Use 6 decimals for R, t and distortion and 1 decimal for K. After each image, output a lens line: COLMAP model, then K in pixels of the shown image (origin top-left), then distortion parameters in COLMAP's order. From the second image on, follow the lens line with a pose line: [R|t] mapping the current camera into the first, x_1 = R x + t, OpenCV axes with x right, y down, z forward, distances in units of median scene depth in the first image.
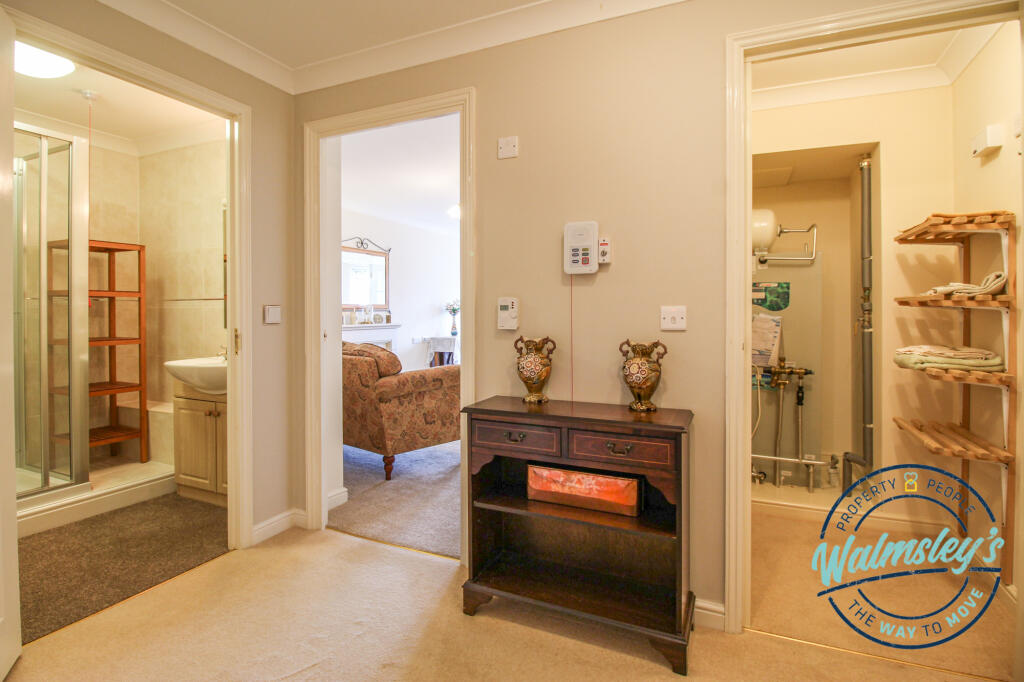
lens RADIAL K [[501.0, 0, 516.5], [0, 501.0, 313.3], [0, 0, 1]] dist [0.030592, -0.025699]
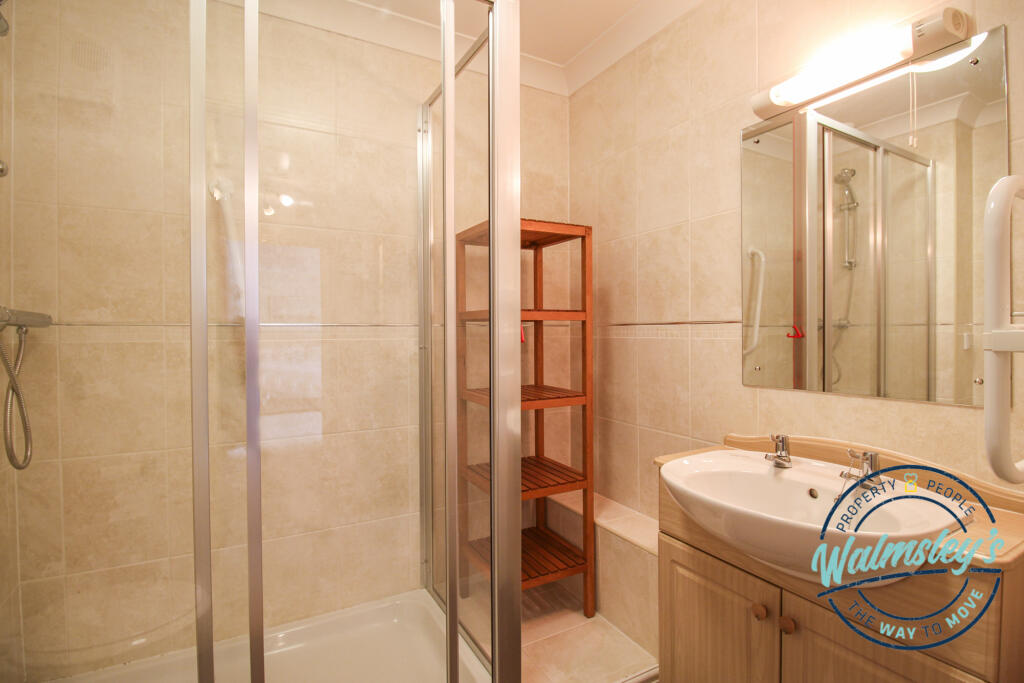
lens RADIAL K [[486.5, 0, 511.3], [0, 486.5, 330.9], [0, 0, 1]] dist [-0.001292, -0.015021]
pose [[0.798882, 0.003593, -0.601477, -0.574655], [0.001543, 0.999967, 0.008023, -0.028996], [0.601486, -0.007338, 0.798850, 0.617359]]
